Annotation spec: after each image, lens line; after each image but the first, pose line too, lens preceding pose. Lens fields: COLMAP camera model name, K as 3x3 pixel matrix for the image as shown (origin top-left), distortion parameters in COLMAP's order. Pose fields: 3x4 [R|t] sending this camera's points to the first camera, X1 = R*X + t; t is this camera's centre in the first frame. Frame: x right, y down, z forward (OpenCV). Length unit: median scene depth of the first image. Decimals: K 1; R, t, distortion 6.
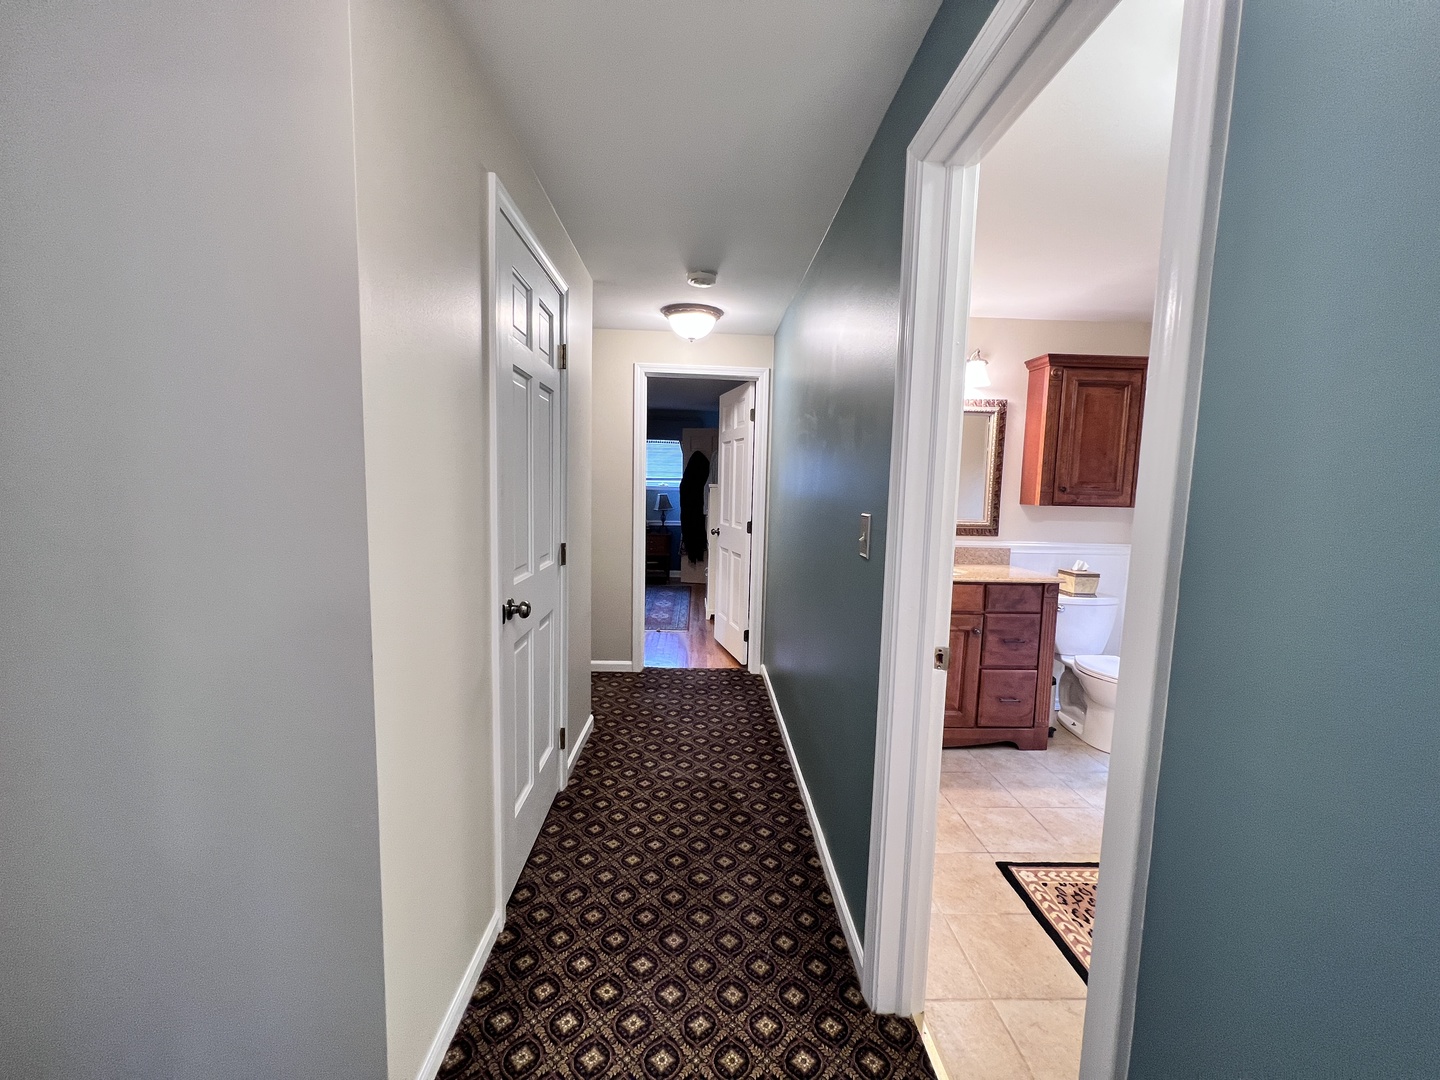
lens RADIAL K [[577.4, 0, 725.0], [0, 577.4, 537.1], [0, 0, 1]] dist [0.001563, 0.000524]
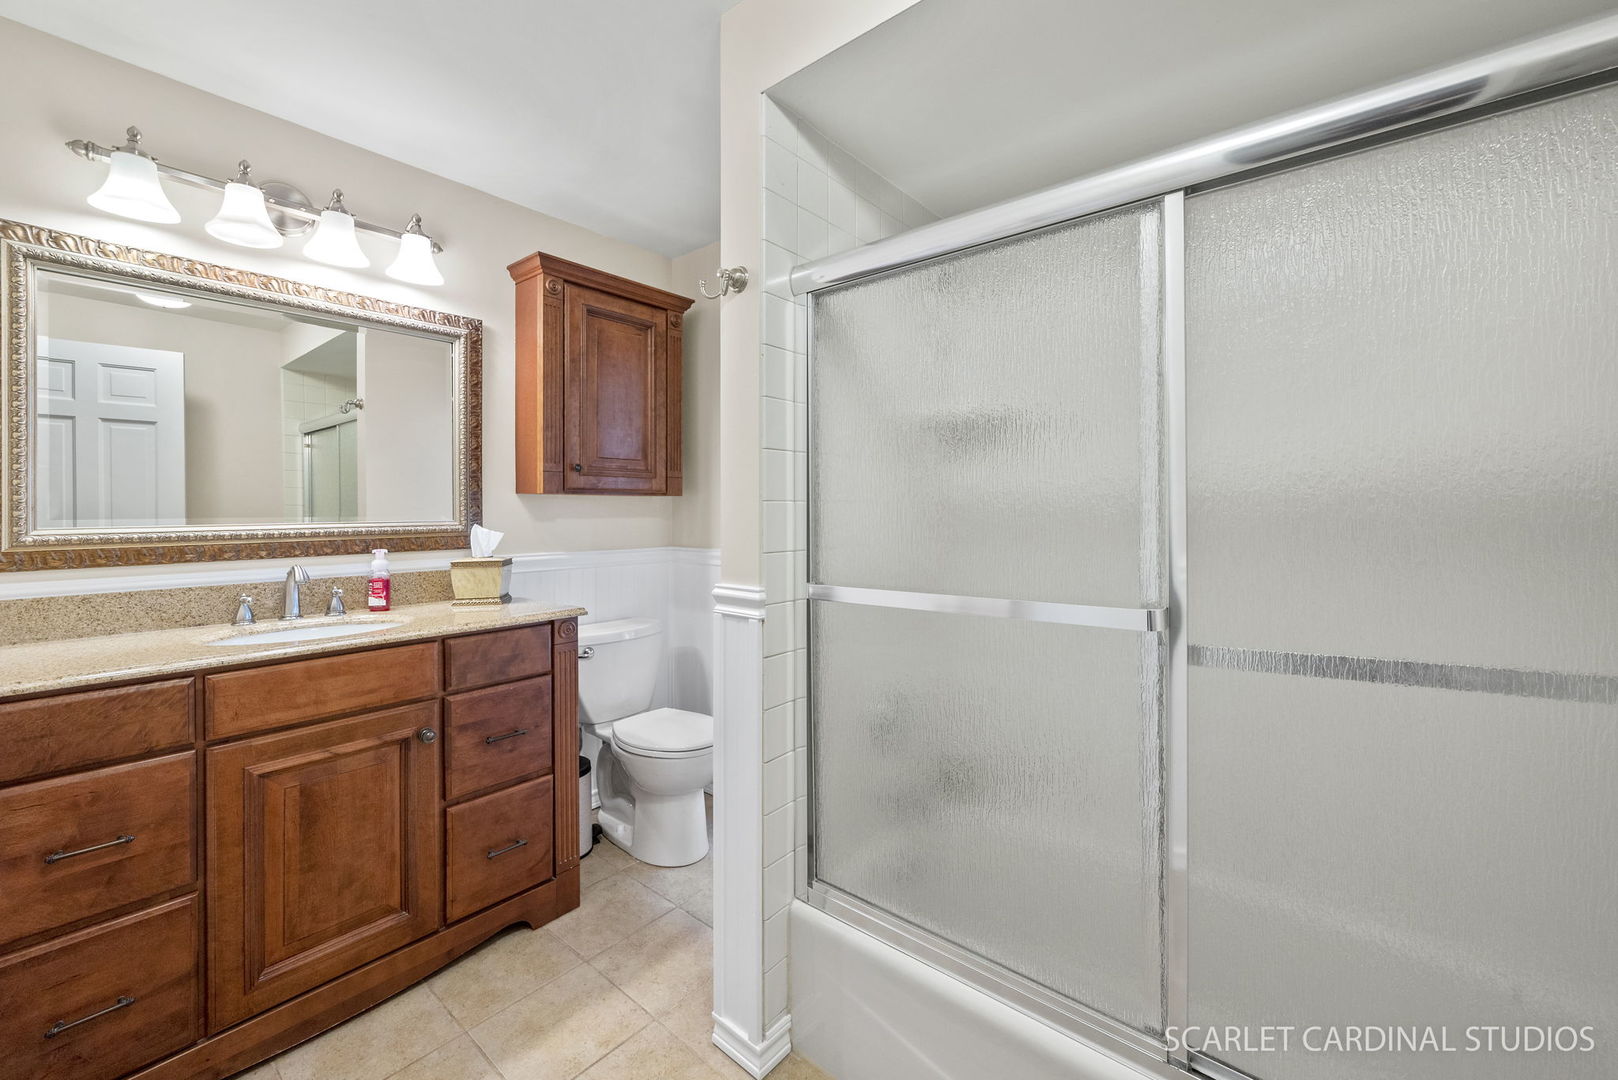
lens RADIAL K [[641.1, 0, 809.9], [0, 641.1, 541.4], [0, 0, 1]] dist [0.001309, -0.003679]
pose [[0.673631, -0.056517, 0.736903, 0.234727], [0.077347, 0.996988, 0.005758, 0.015701], [-0.735009, 0.053119, 0.675974, 0.339691]]
